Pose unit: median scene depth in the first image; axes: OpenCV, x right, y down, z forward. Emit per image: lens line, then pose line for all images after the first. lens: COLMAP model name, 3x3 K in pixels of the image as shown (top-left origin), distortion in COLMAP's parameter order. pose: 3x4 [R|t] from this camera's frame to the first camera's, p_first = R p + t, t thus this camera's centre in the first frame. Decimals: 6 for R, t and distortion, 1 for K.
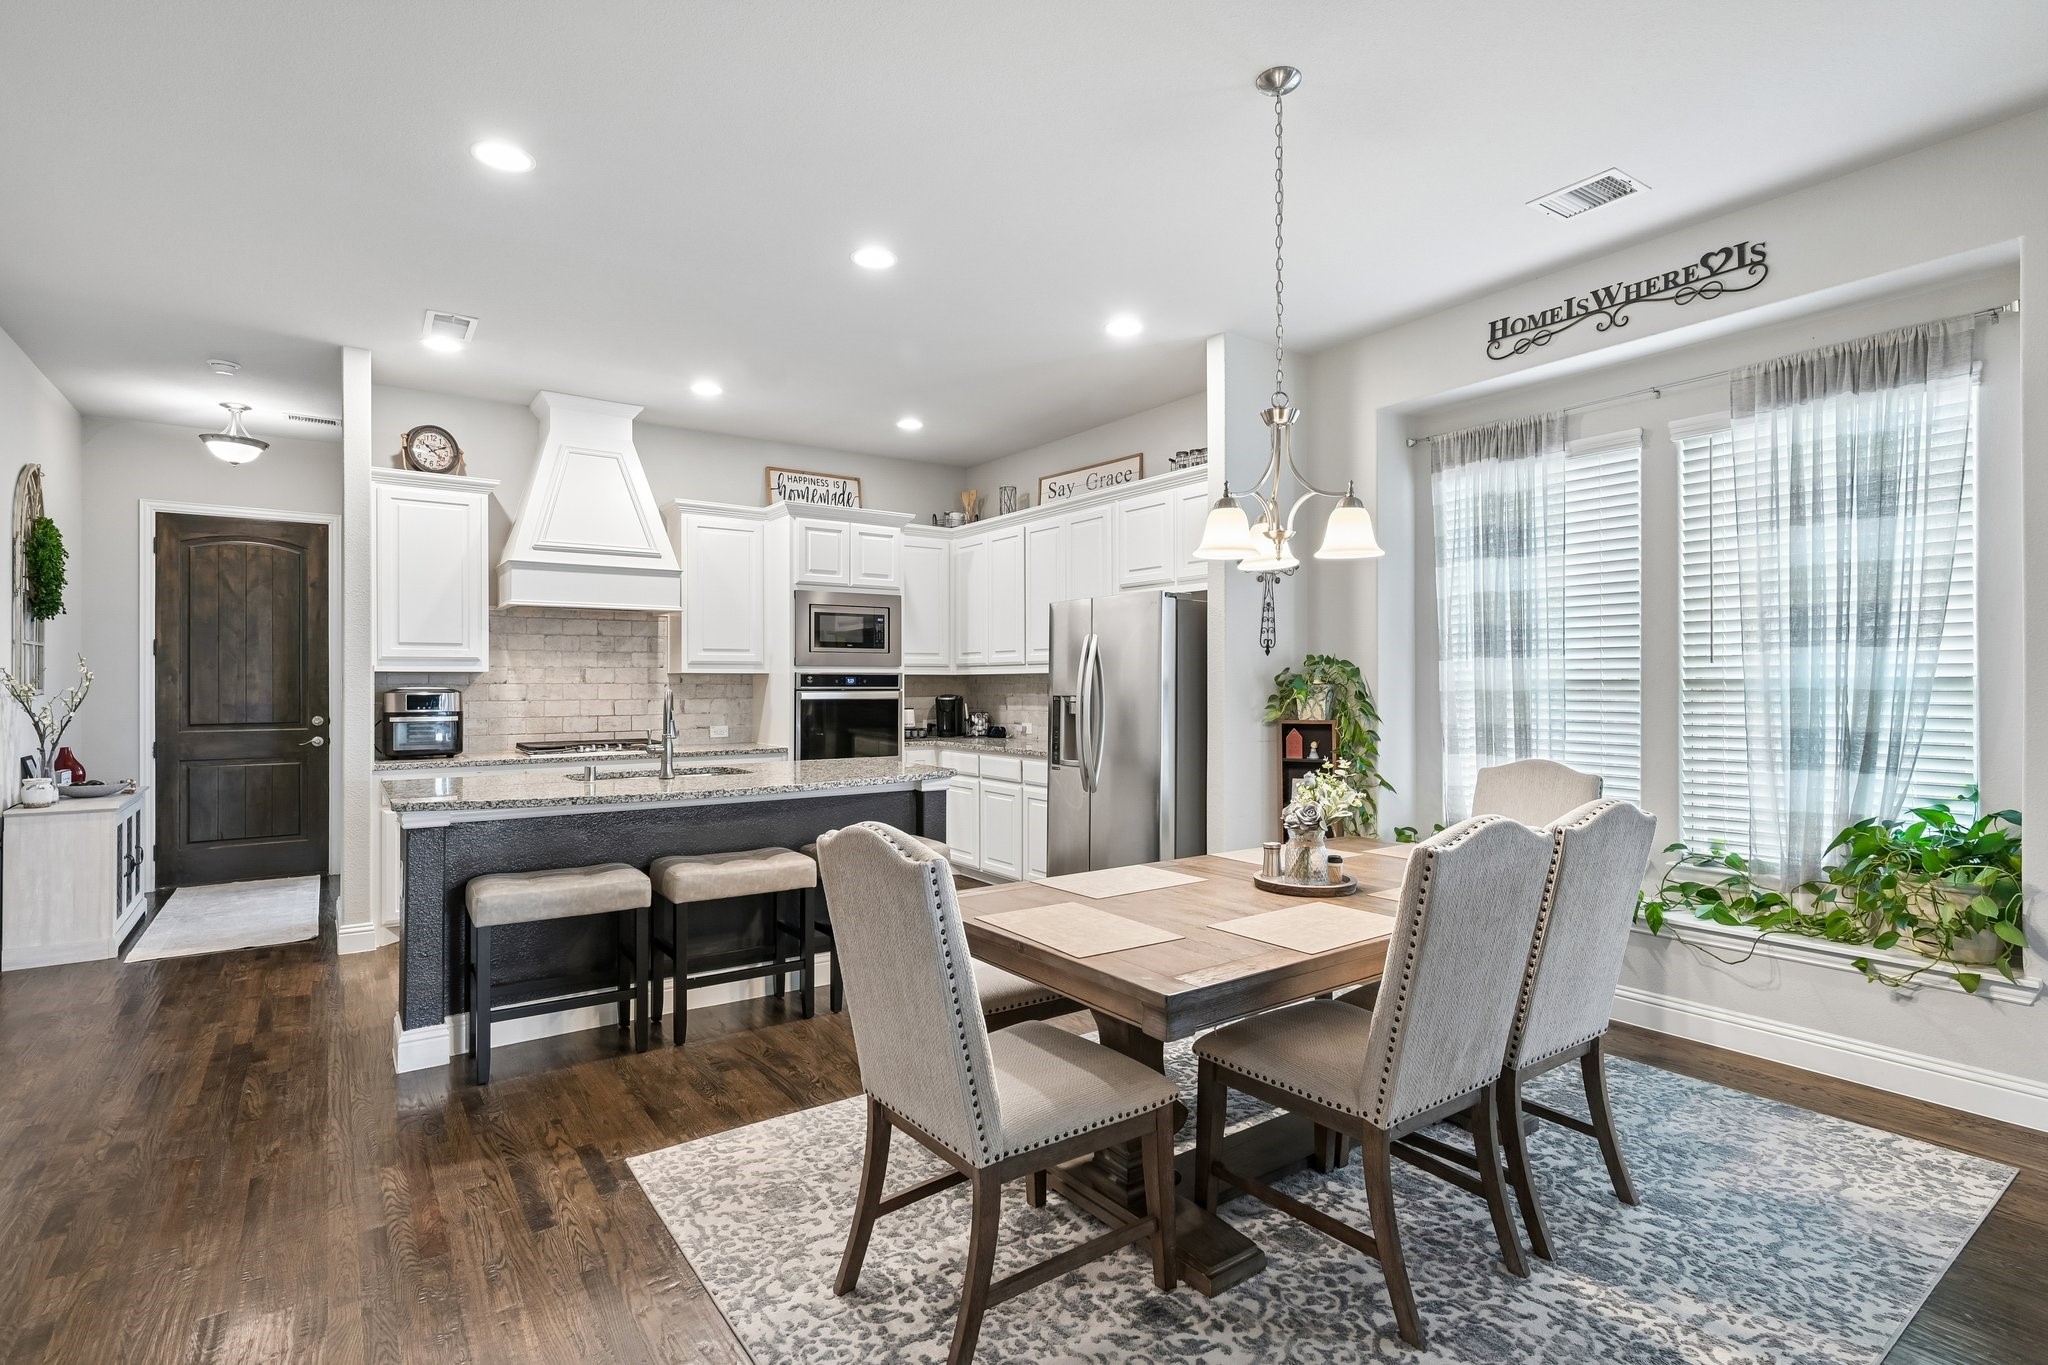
lens RADIAL K [[974.6, 0, 1025.9], [0, 974.6, 676.9], [0, 0, 1]] dist [-0.001891, 0.001791]
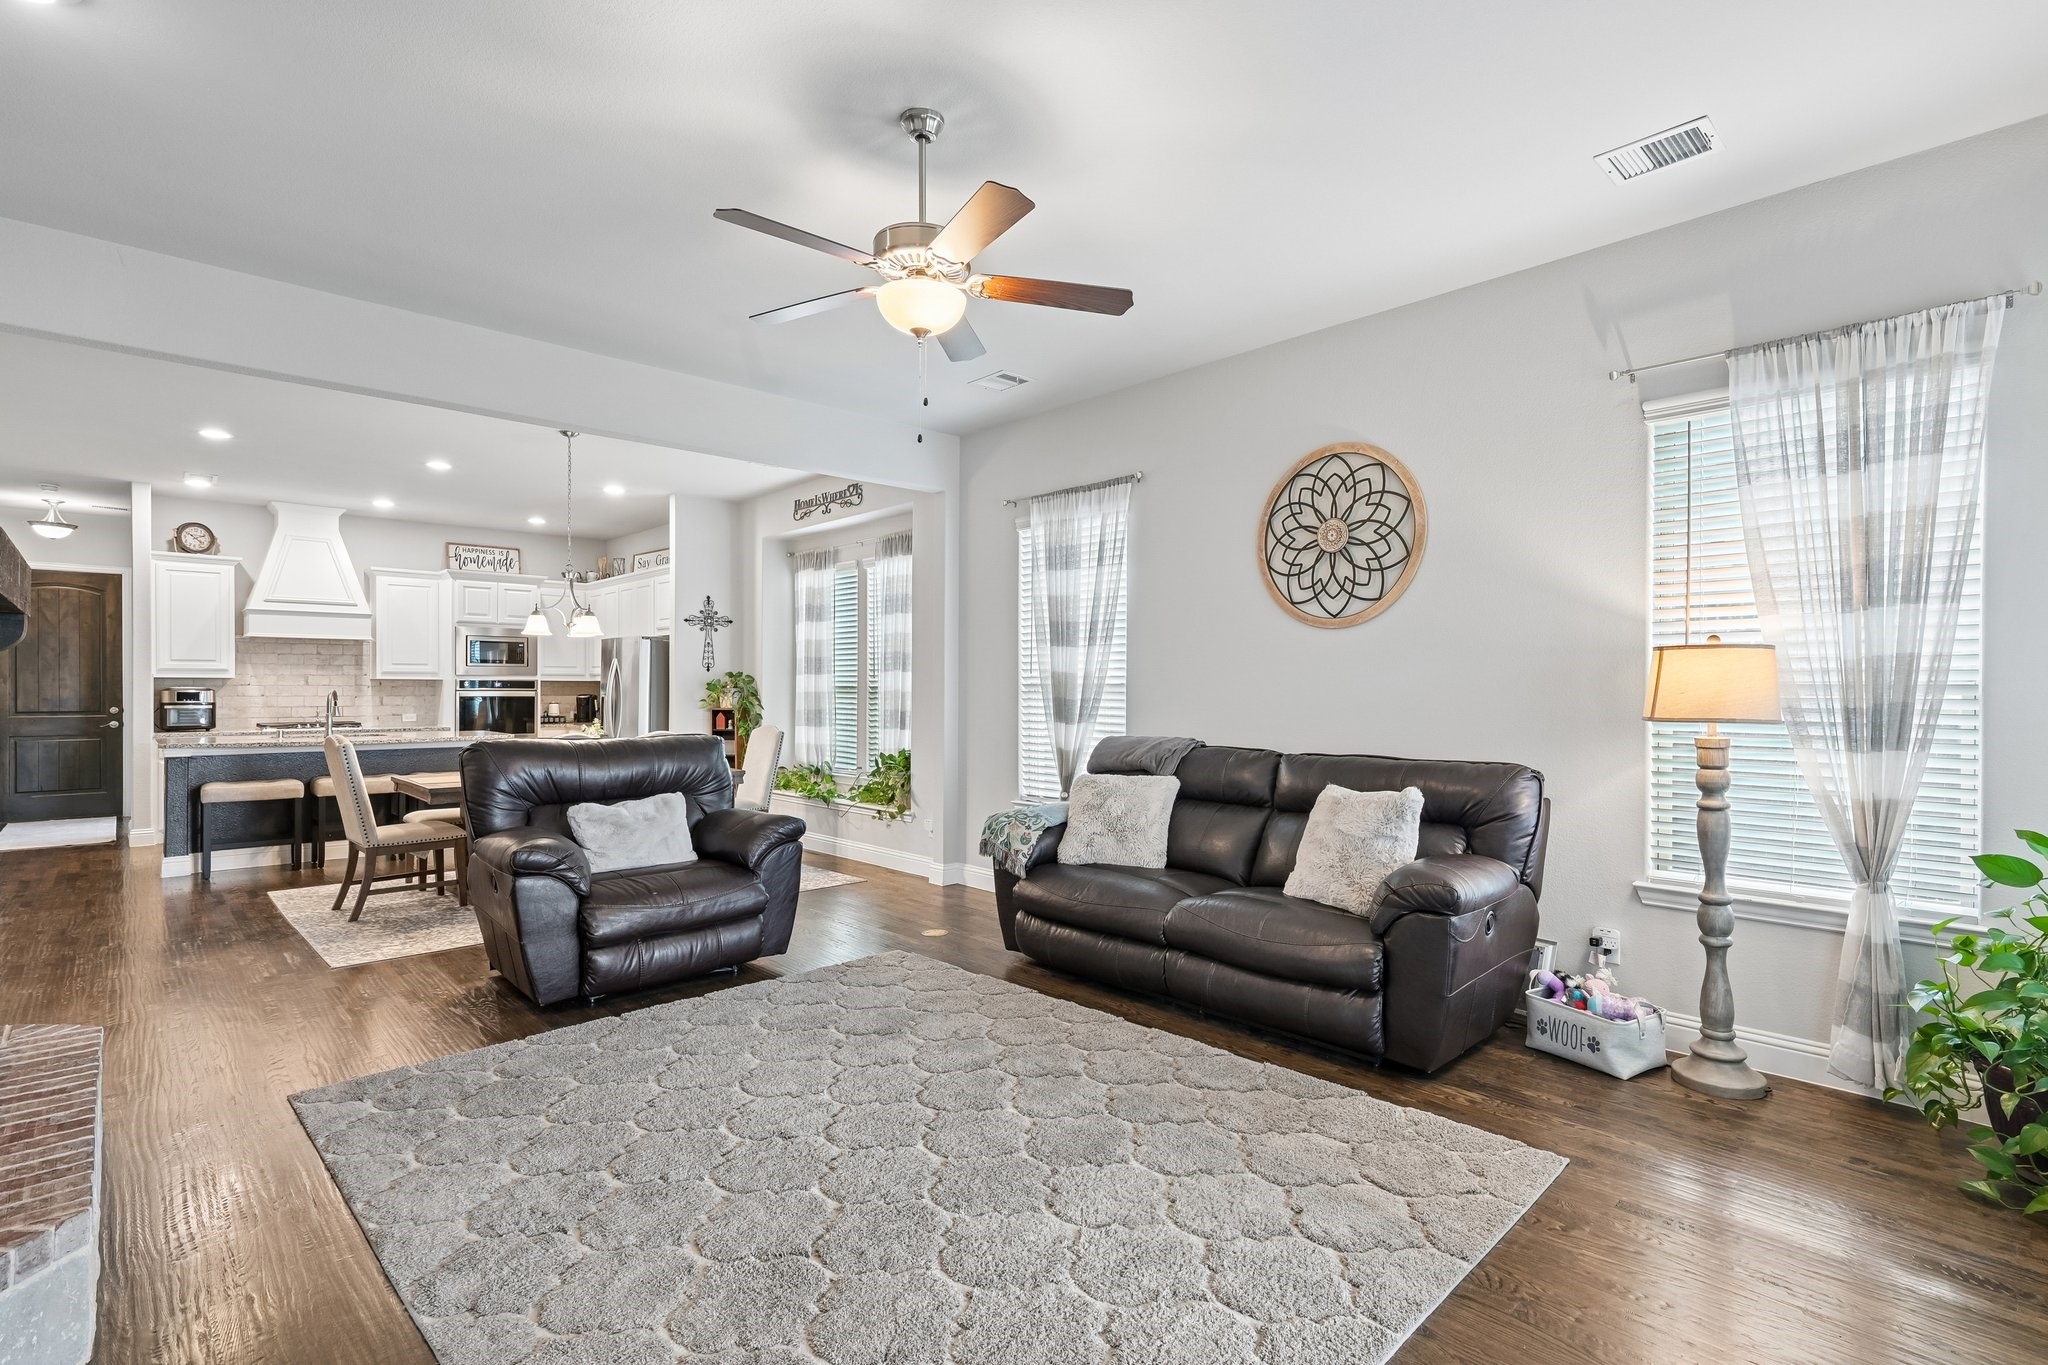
lens RADIAL K [[954.5, 0, 1017.1], [0, 954.5, 689.9], [0, 0, 1]] dist [-0.000373, 0.000878]
pose [[0.991272, 0.004561, 0.131751, 0.465642], [-0.005747, 0.999946, 0.008621, -0.005822], [-0.131705, -0.009303, 0.991245, -0.652536]]
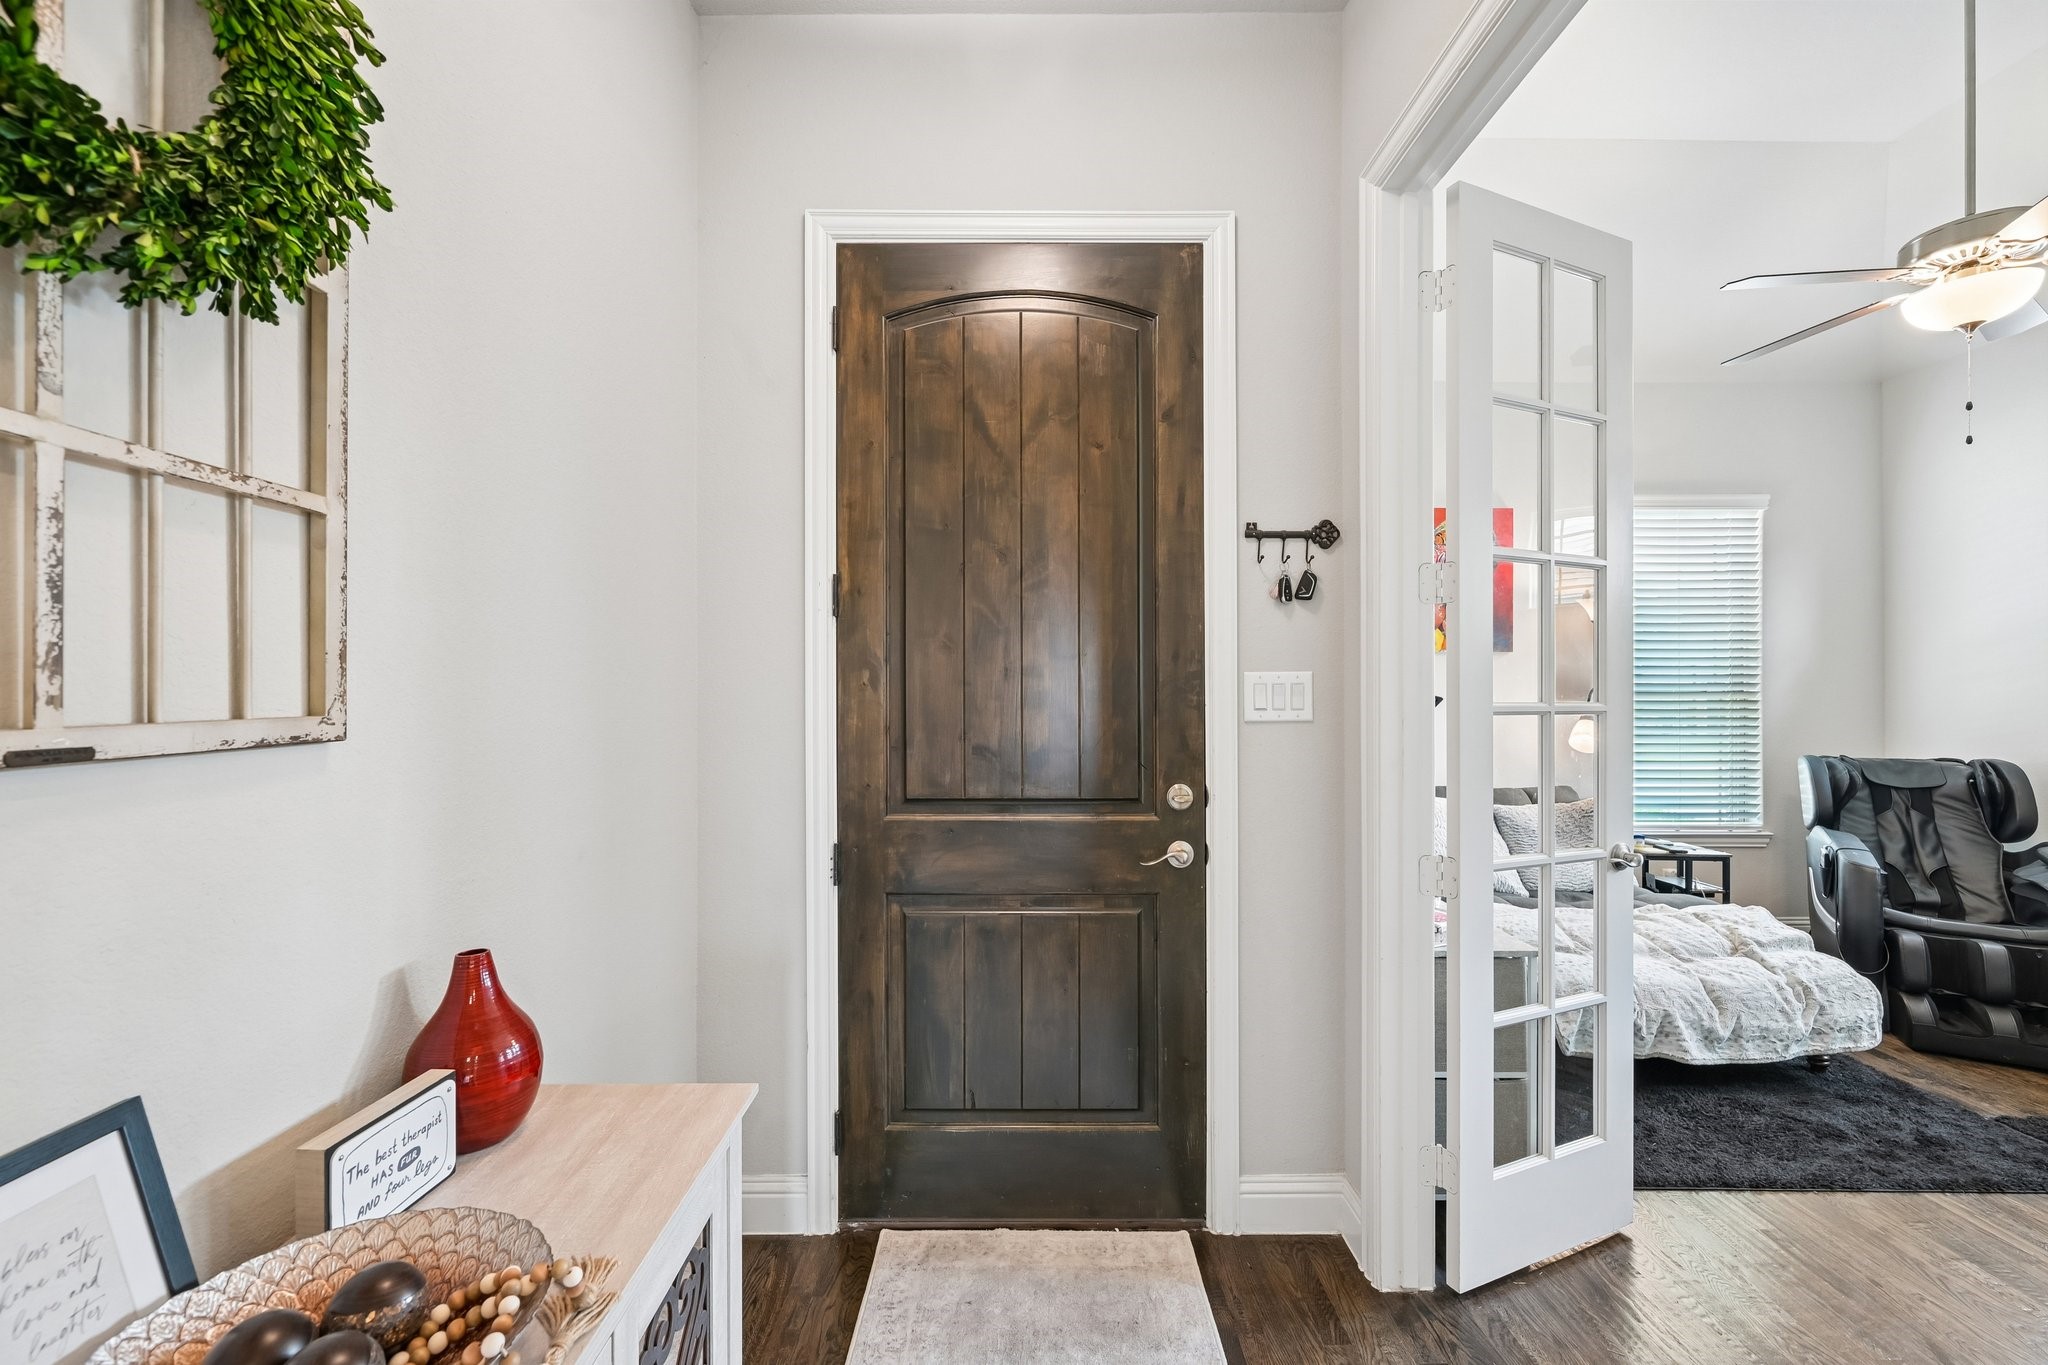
lens RADIAL K [[808.6, 0, 1029.1], [0, 808.6, 691.4], [0, 0, 1]] dist [-0.002530, 0.000306]
pose [[0.816828, 0.001773, -0.576879, -0.672879], [0.002106, 0.999979, 0.006055, 0.005562], [0.576878, -0.006160, 0.816807, 0.813302]]
